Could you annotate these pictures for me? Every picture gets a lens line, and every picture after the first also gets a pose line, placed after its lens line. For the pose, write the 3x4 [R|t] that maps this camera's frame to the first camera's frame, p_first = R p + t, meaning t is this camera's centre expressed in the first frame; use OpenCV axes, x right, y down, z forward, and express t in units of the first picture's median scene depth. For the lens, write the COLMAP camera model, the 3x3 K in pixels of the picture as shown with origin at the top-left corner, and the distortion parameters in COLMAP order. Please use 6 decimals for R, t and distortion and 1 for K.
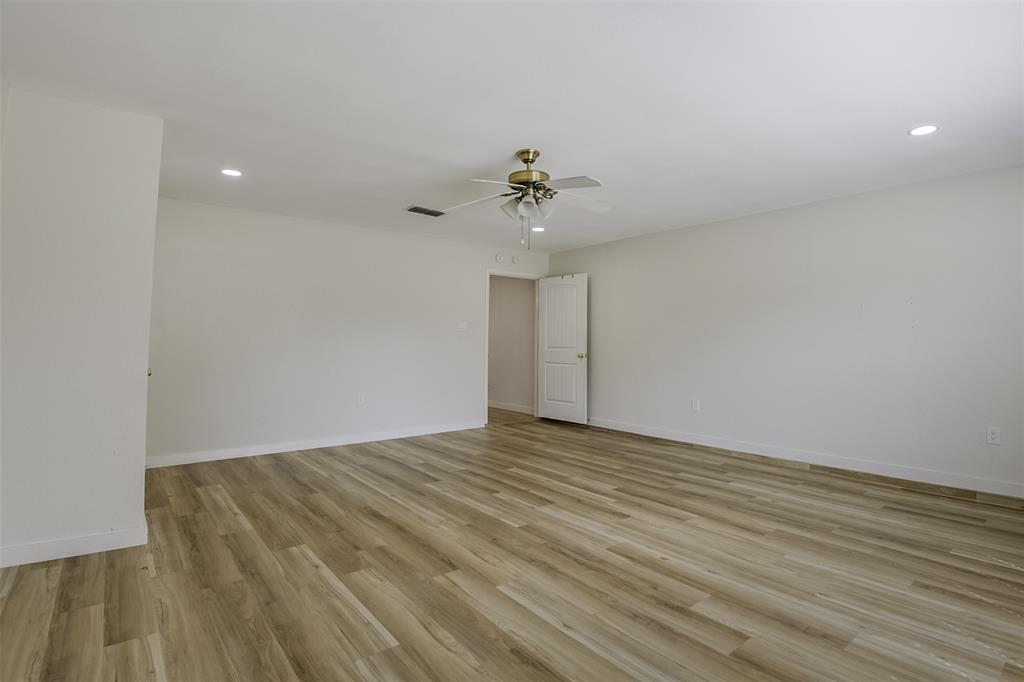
lens RADIAL K [[502.5, 0, 502.9], [0, 502.5, 346.1], [0, 0, 1]] dist [-0.002934, -0.023341]
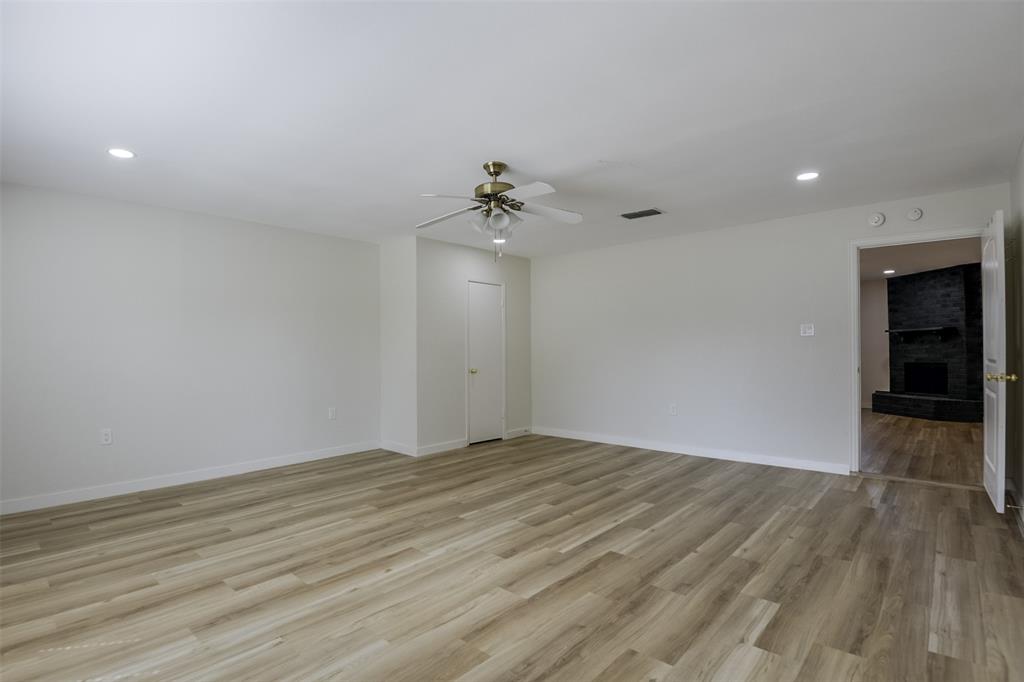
lens RADIAL K [[502.5, 0, 502.9], [0, 502.5, 346.1], [0, 0, 1]] dist [-0.002934, -0.023341]
pose [[0.171975, -0.010726, -0.985043, 1.158662], [-0.001395, 0.999937, -0.011132, -0.008877], [0.985100, 0.003289, 0.171949, 0.904612]]
